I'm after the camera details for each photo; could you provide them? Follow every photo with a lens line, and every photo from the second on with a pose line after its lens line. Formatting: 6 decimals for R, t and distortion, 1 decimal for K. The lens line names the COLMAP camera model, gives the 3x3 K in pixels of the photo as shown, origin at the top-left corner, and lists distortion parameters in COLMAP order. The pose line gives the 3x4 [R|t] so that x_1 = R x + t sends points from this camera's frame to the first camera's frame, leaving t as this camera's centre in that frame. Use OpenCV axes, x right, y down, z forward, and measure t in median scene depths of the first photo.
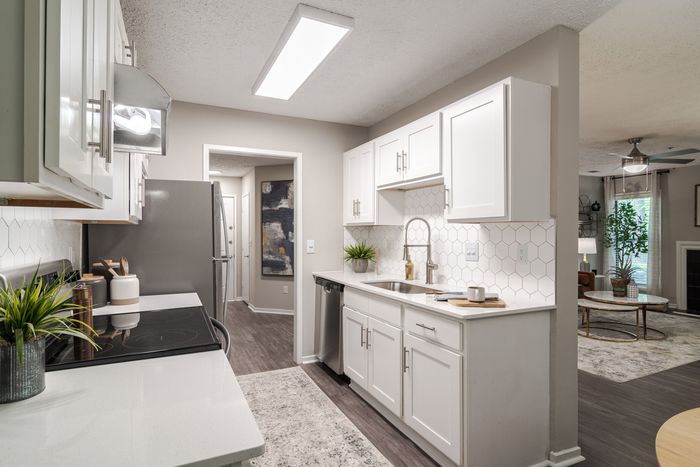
lens RADIAL K [[382.6, 0, 350.3], [0, 382.6, 236.4], [0, 0, 1]] dist [-0.004512, 0.015725]
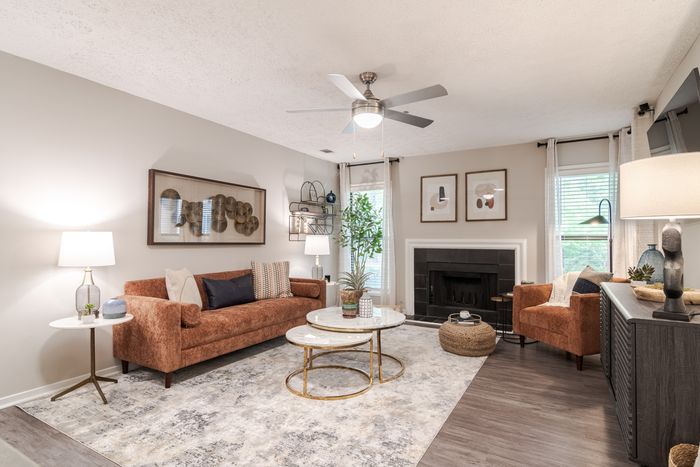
lens RADIAL K [[382.6, 0, 350.3], [0, 382.6, 236.4], [0, 0, 1]] dist [-0.004512, 0.015725]
pose [[0.832417, 0.004285, 0.554133, 0.242787], [0.002736, 0.999926, -0.011842, 0.016770], [-0.554143, 0.011373, 0.832344, 0.324041]]
